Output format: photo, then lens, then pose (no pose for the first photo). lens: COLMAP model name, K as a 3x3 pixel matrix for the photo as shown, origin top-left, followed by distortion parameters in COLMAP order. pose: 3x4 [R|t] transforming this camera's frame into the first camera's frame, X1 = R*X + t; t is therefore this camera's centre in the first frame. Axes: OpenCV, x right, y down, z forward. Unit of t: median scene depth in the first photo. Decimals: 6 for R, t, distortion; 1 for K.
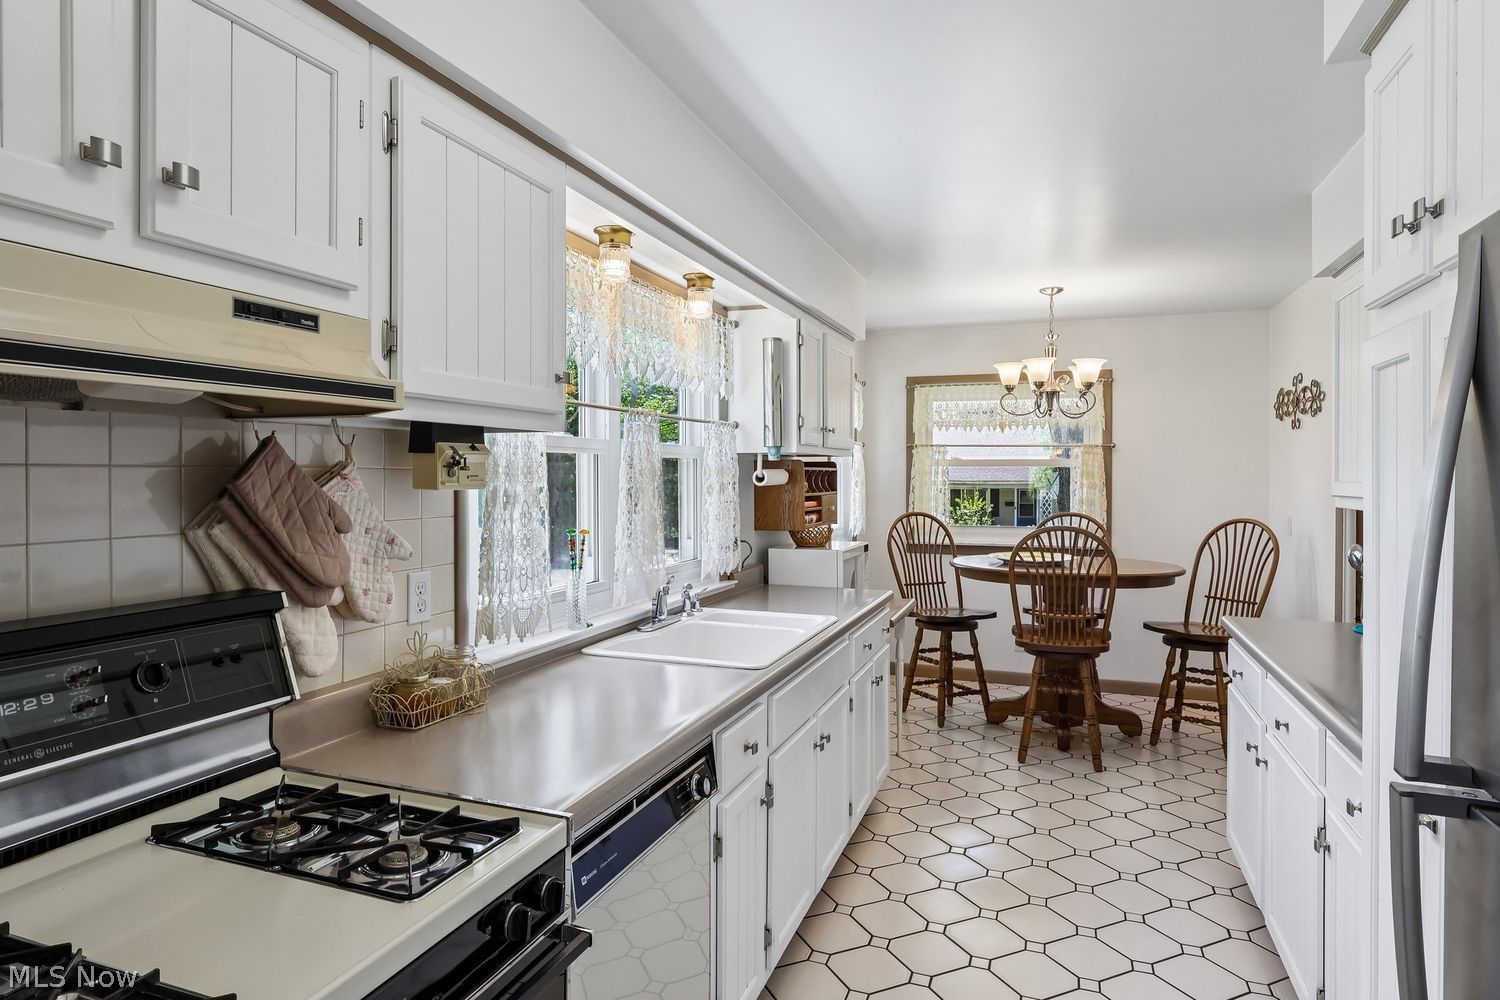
lens RADIAL K [[861.7, 0, 753.3], [0, 861.7, 486.1], [0, 0, 1]] dist [0.017284, -0.000735]
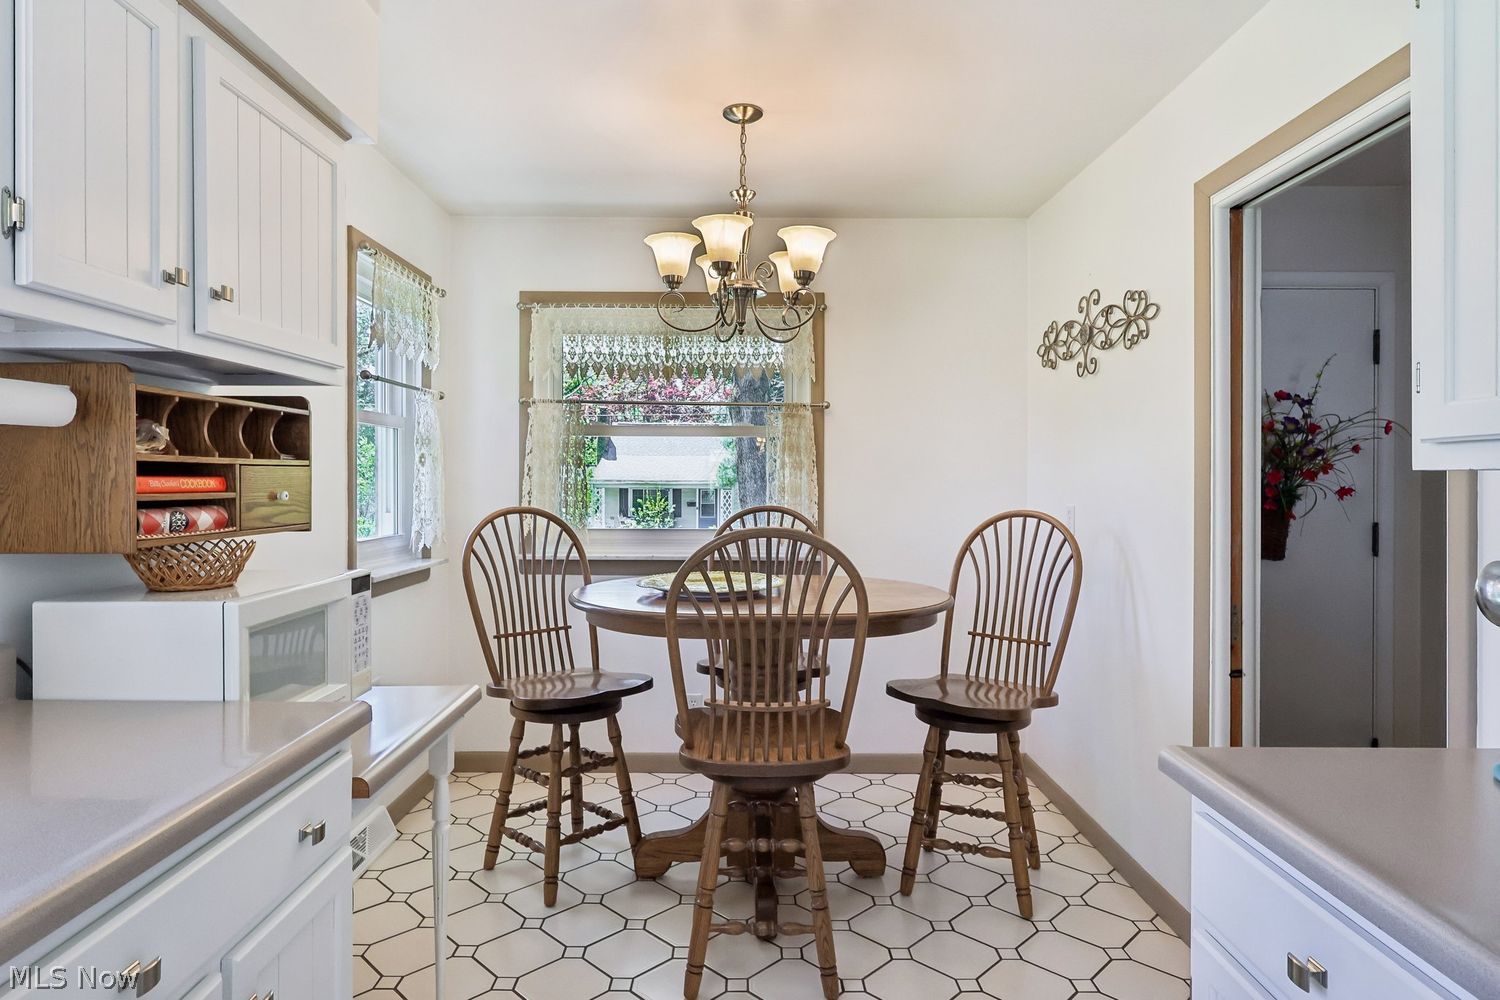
lens RADIAL K [[861.7, 0, 737.9], [0, 861.7, 492.7], [0, 0, 1]] dist [0.017284, -0.000735]
pose [[0.942341, -0.003514, 0.334635, 0.152630], [0.001776, 0.999983, 0.005499, 0.020515], [-0.334648, -0.004588, 0.942332, 0.469885]]
